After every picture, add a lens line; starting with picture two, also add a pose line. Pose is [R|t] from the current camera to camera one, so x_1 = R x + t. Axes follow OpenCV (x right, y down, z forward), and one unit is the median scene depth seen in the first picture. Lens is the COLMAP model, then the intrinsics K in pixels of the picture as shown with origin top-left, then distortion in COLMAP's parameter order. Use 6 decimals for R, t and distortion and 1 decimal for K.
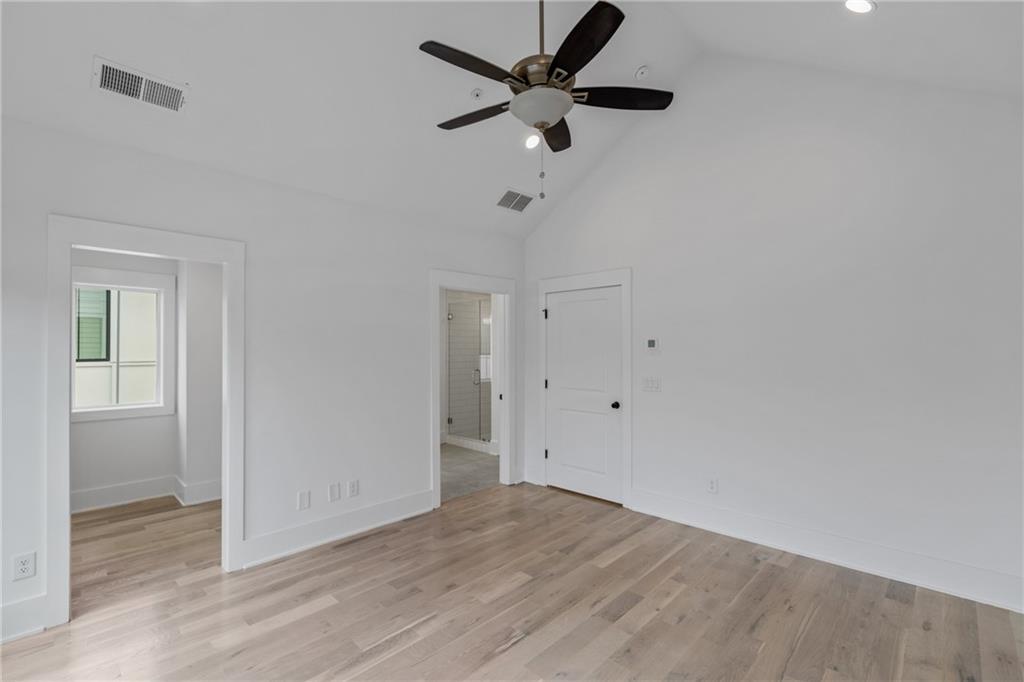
lens RADIAL K [[461.4, 0, 511.4], [0, 461.4, 339.4], [0, 0, 1]] dist [-0.006184, 0.000616]
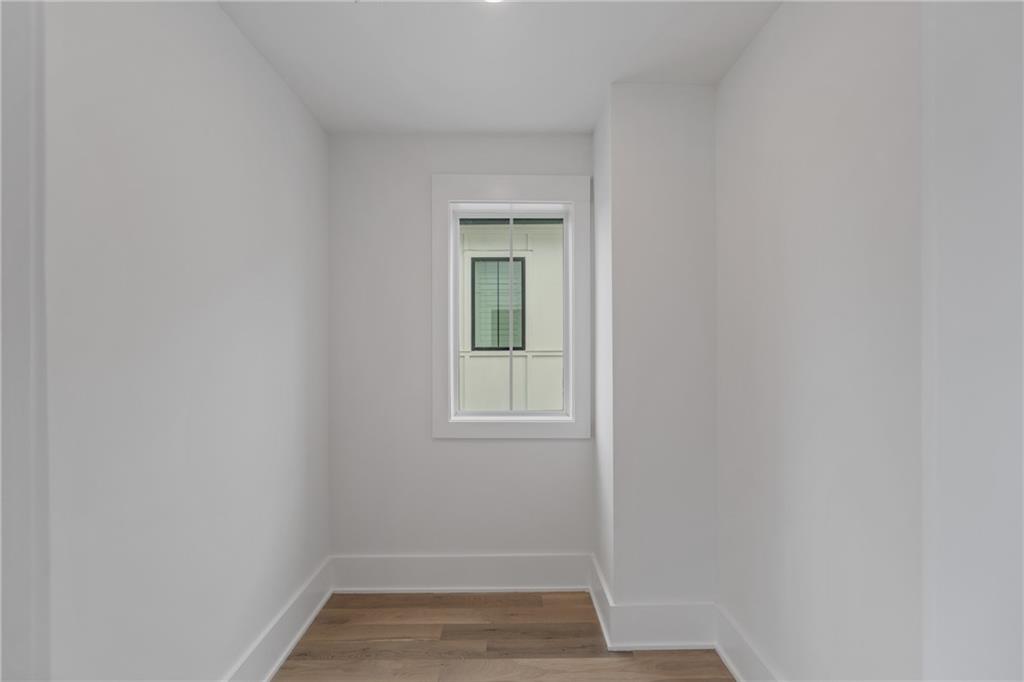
lens RADIAL K [[461.4, 0, 511.4], [0, 461.4, 339.4], [0, 0, 1]] dist [-0.006184, 0.000616]
pose [[0.717564, -0.003403, -0.696484, -0.430232], [0.005920, 0.999982, 0.001213, 0.047804], [0.696467, -0.004994, 0.717571, 0.559554]]
